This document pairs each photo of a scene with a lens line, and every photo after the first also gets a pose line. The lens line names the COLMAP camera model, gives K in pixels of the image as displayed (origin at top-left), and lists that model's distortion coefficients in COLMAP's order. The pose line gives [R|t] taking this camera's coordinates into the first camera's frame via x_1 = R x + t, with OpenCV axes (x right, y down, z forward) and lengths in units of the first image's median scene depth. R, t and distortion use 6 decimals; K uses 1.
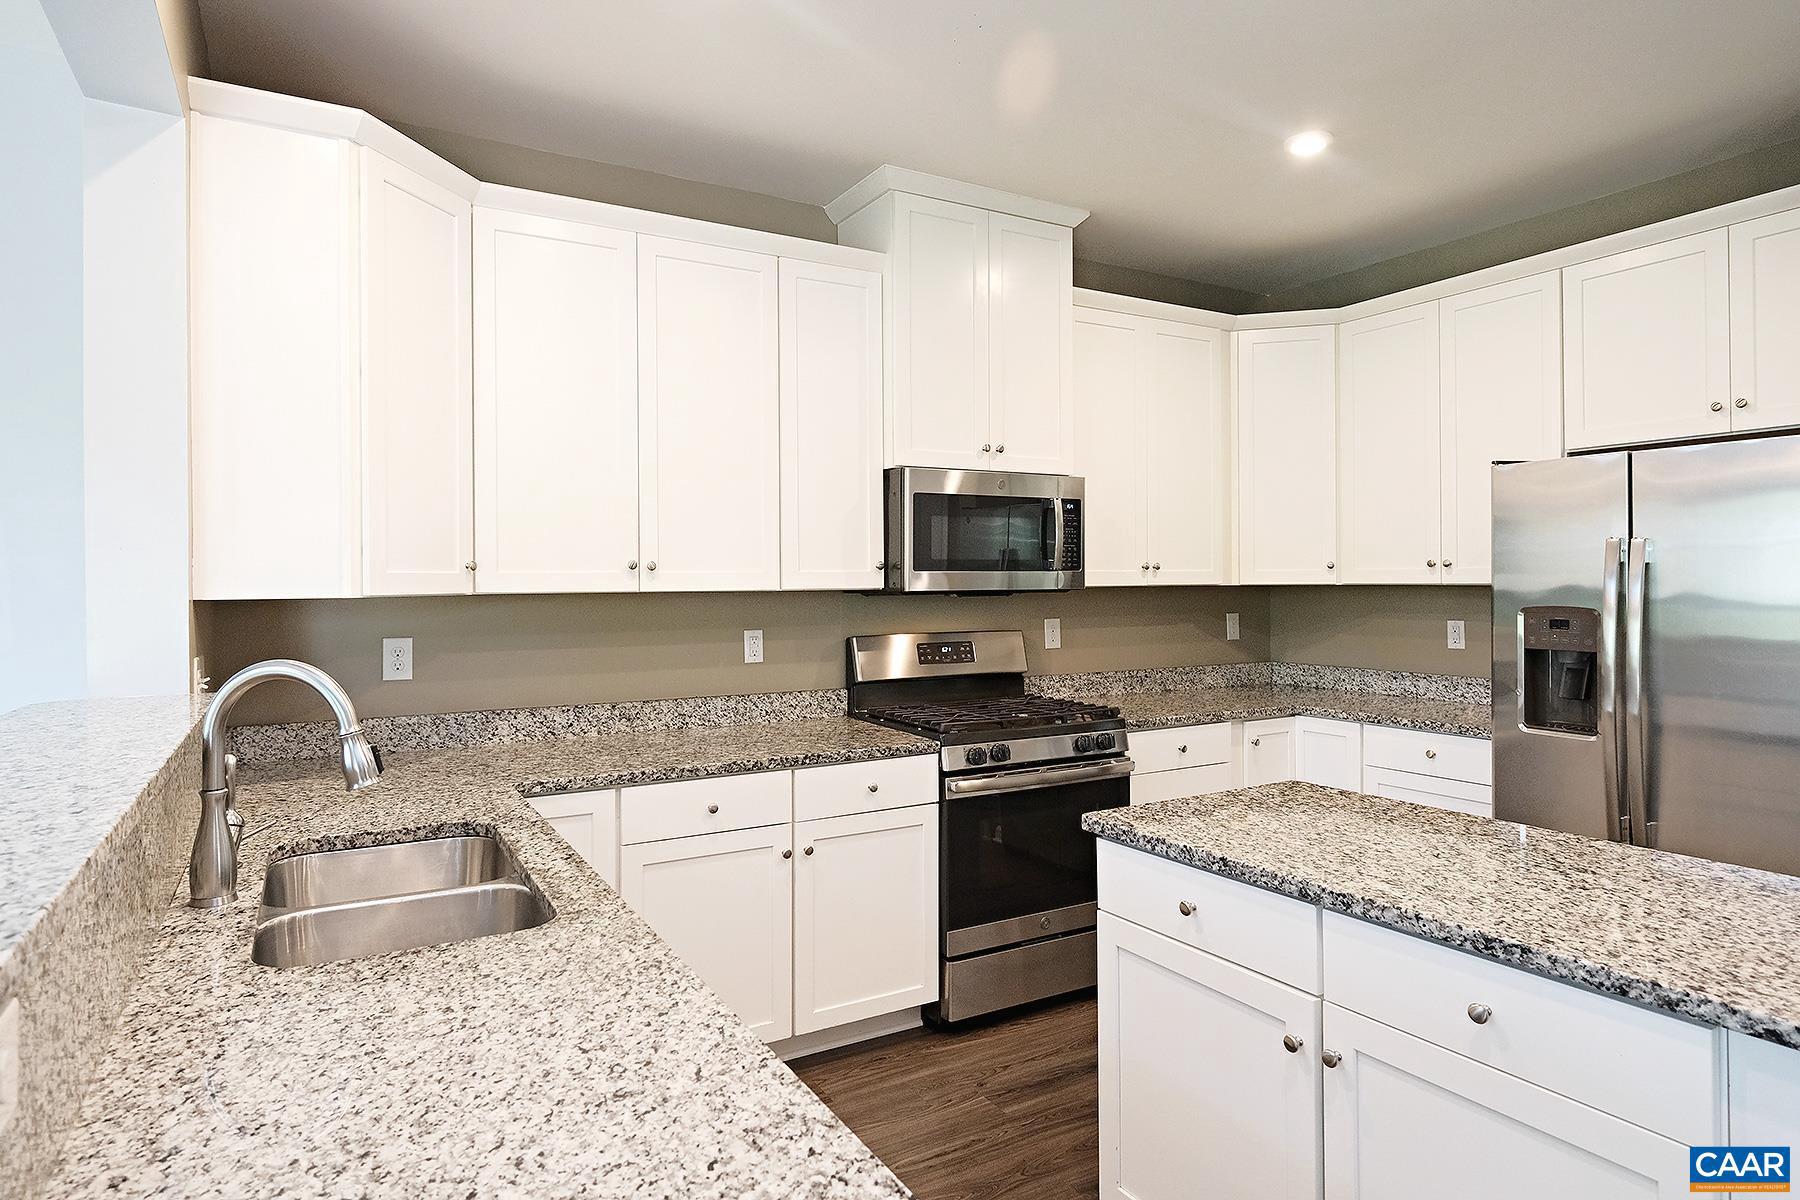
lens RADIAL K [[1029.0, 0, 889.3], [0, 1029.0, 590.3], [0, 0, 1]] dist [-0.004322, 0.000306]
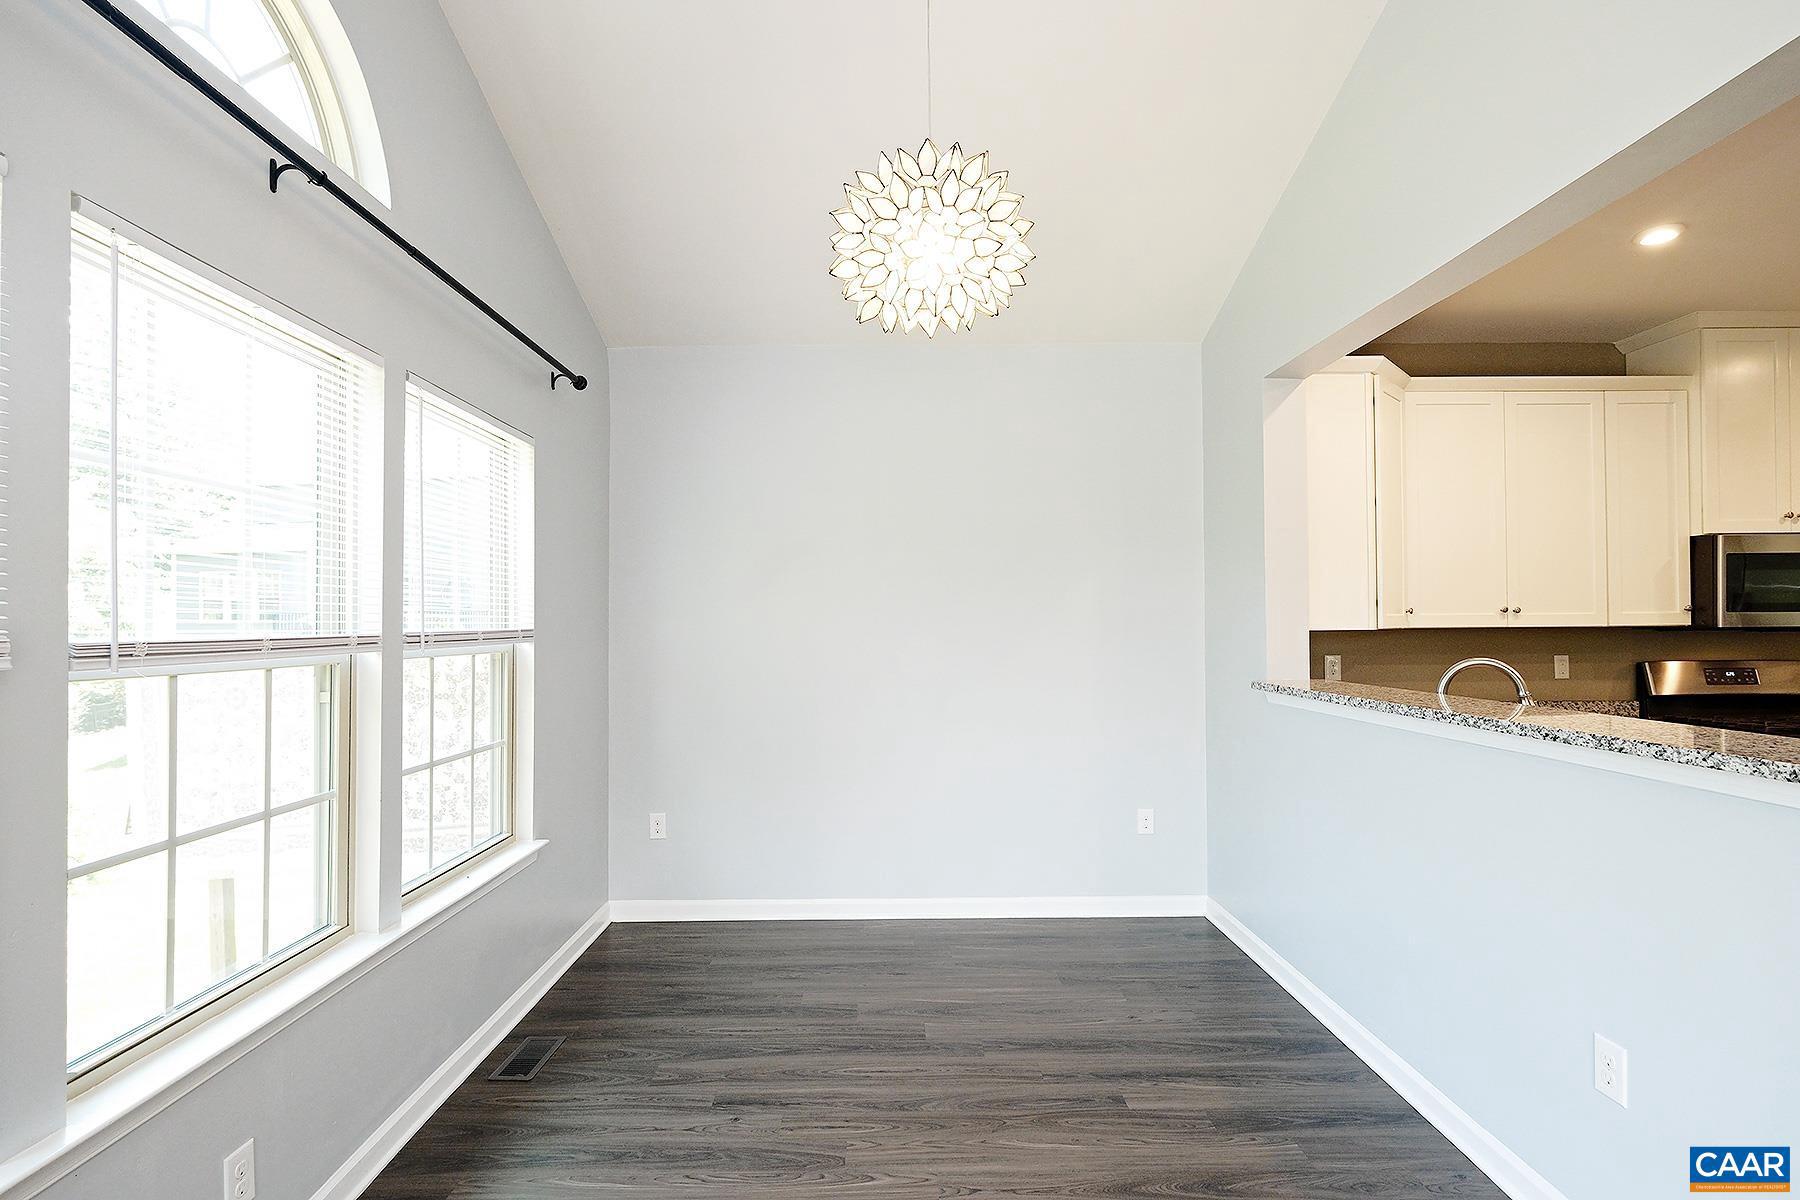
lens RADIAL K [[877.6, 0, 900.0], [0, 877.6, 600.0], [0, 0, 1]] dist [-0.001382, -0.000157]
pose [[0.874639, -0.008836, -0.484694, -0.379292], [-0.003596, 0.999688, -0.024714, -0.003458], [0.484761, 0.023359, 0.874334, -0.530277]]
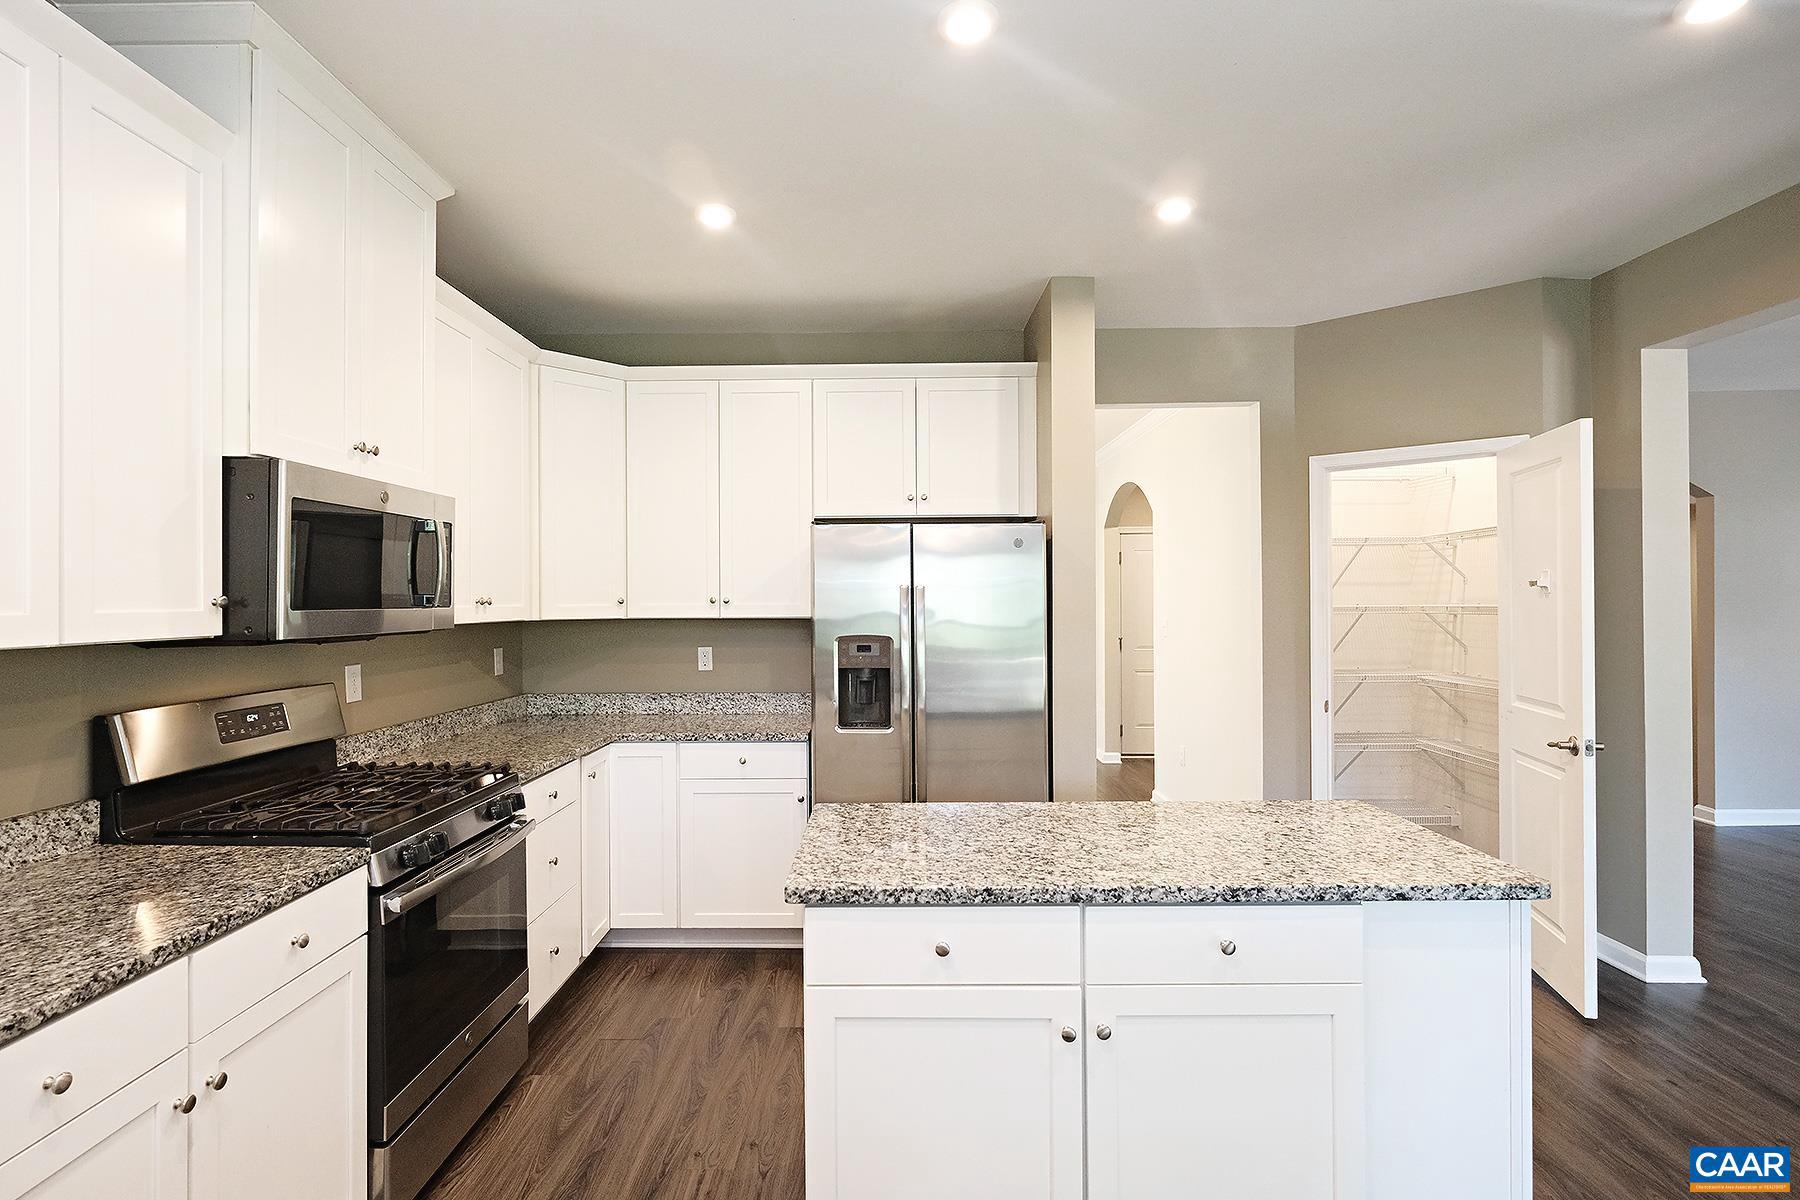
lens RADIAL K [[877.6, 0, 900.0], [0, 877.6, 600.0], [0, 0, 1]] dist [-0.001382, -0.000157]
pose [[0.502103, 0.005186, 0.864792, -0.295428], [0.009497, 0.999889, -0.011510, -0.015319], [-0.864756, 0.013992, 0.501998, 0.367905]]
